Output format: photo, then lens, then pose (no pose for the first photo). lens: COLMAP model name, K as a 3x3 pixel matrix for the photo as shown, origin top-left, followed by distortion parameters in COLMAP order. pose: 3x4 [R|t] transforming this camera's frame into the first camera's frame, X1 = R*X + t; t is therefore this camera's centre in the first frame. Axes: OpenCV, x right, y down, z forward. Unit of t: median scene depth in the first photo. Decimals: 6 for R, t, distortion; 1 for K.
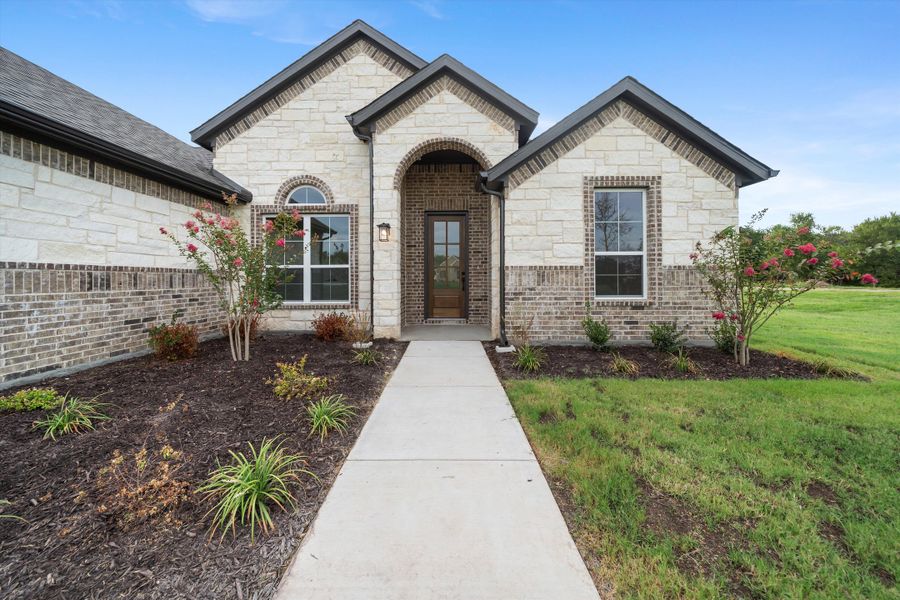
lens RADIAL K [[323.7, 0, 449.7], [0, 323.7, 273.5], [0, 0, 1]] dist [-0.006602, -0.000011]
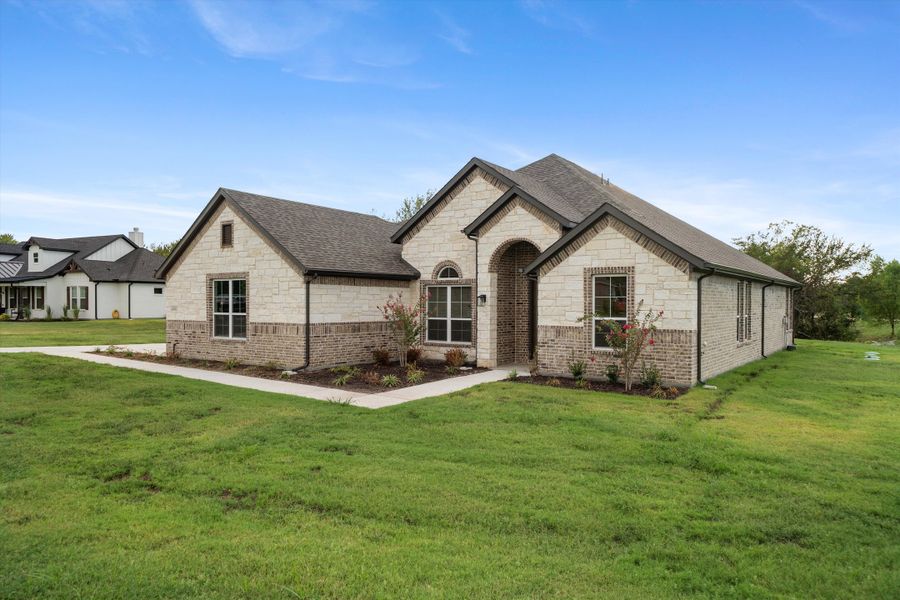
lens RADIAL K [[610.0, 0, 450.0], [0, 610.0, 300.0], [0, 0, 1]] dist [0.000269, -0.000342]
pose [[0.809425, 0.006985, -0.587181, 1.424229], [-0.000082, 0.999931, 0.011783, -0.164212], [0.587223, -0.009489, 0.809370, -1.512886]]
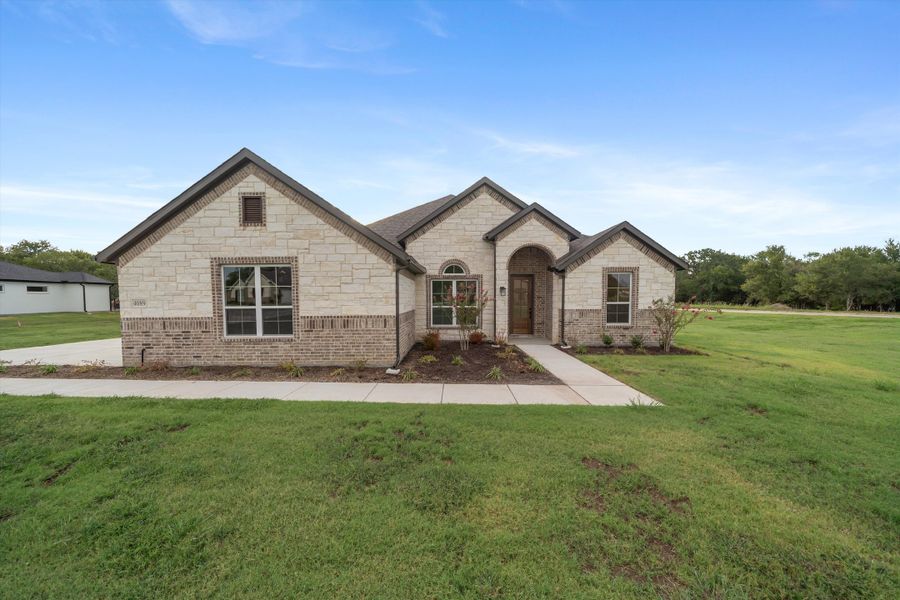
lens RADIAL K [[316.8, 0, 449.0], [0, 316.8, 311.7], [0, 0, 1]] dist [-0.011378, -0.000028]
pose [[0.999999, 0.000842, -0.000674, -0.532243], [-0.000799, 0.998168, 0.060501, -0.119074], [0.000724, -0.060500, 0.998168, -0.978014]]
